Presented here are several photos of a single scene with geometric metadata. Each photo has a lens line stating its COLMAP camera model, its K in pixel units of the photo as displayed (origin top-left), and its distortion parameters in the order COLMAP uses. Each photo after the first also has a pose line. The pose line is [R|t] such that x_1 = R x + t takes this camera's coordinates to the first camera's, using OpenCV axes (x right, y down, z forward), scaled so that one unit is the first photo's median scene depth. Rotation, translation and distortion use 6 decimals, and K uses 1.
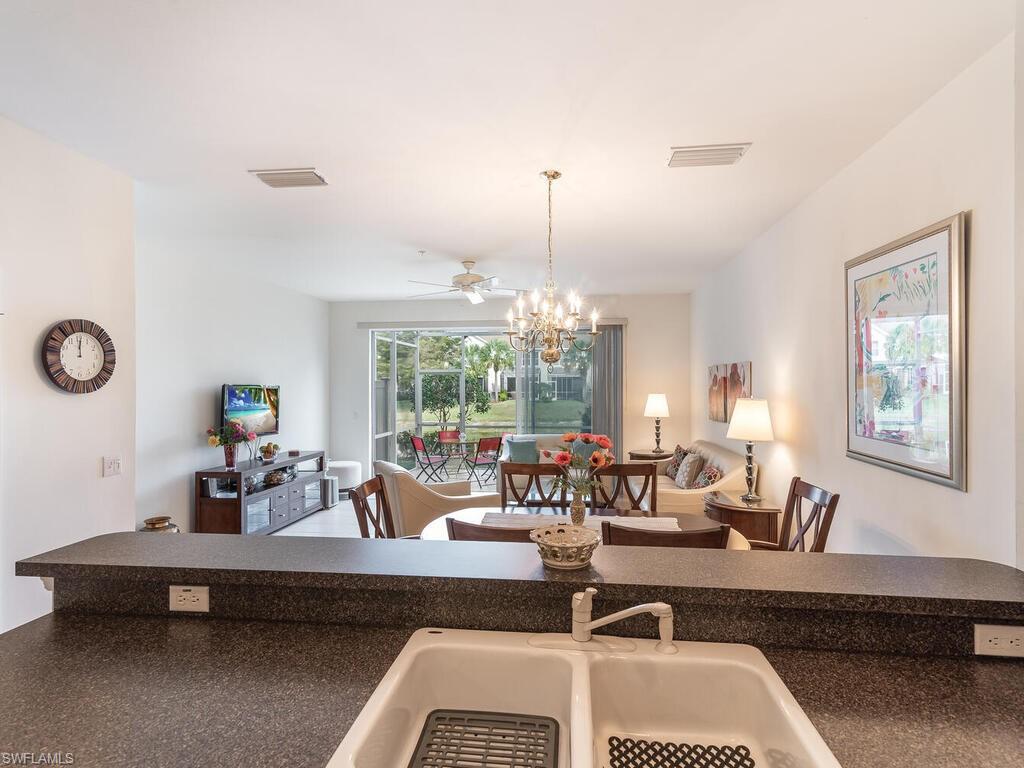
lens RADIAL K [[509.3, 0, 522.6], [0, 509.3, 384.5], [0, 0, 1]] dist [0.011057, -0.000473]
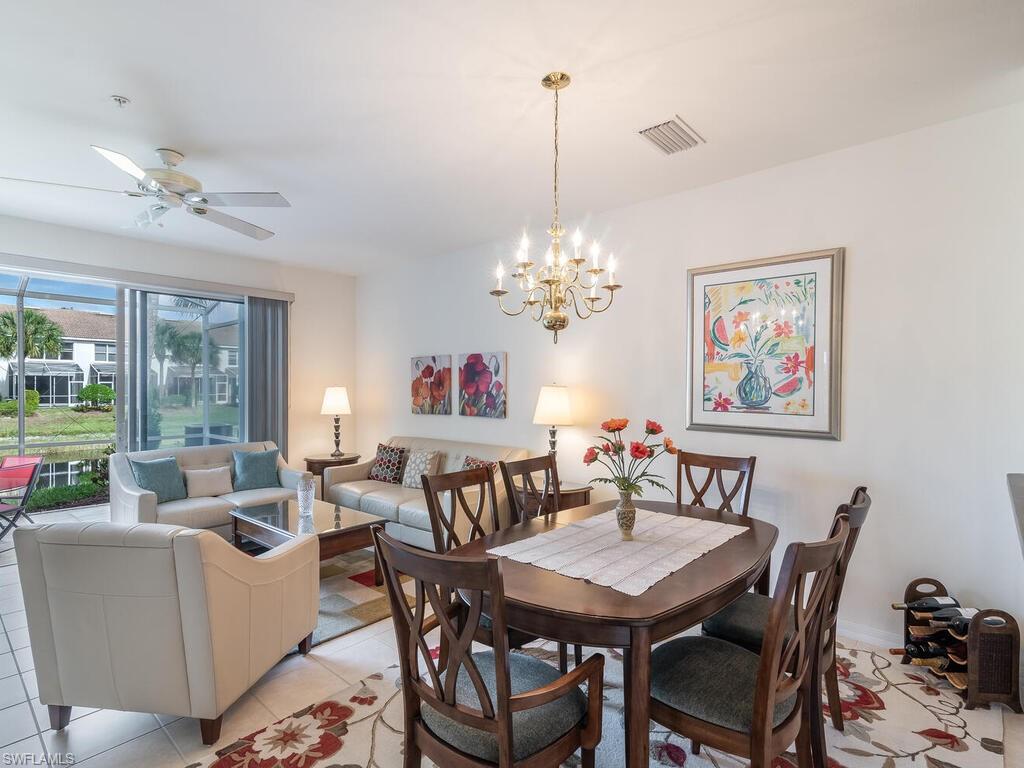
lens RADIAL K [[509.3, 0, 499.5], [0, 509.3, 387.7], [0, 0, 1]] dist [0.011057, -0.000473]
pose [[0.591315, 0.005890, 0.806419, -0.330484], [-0.005136, 0.999981, -0.003538, 0.026052], [-0.806424, -0.002050, 0.591334, 0.349053]]
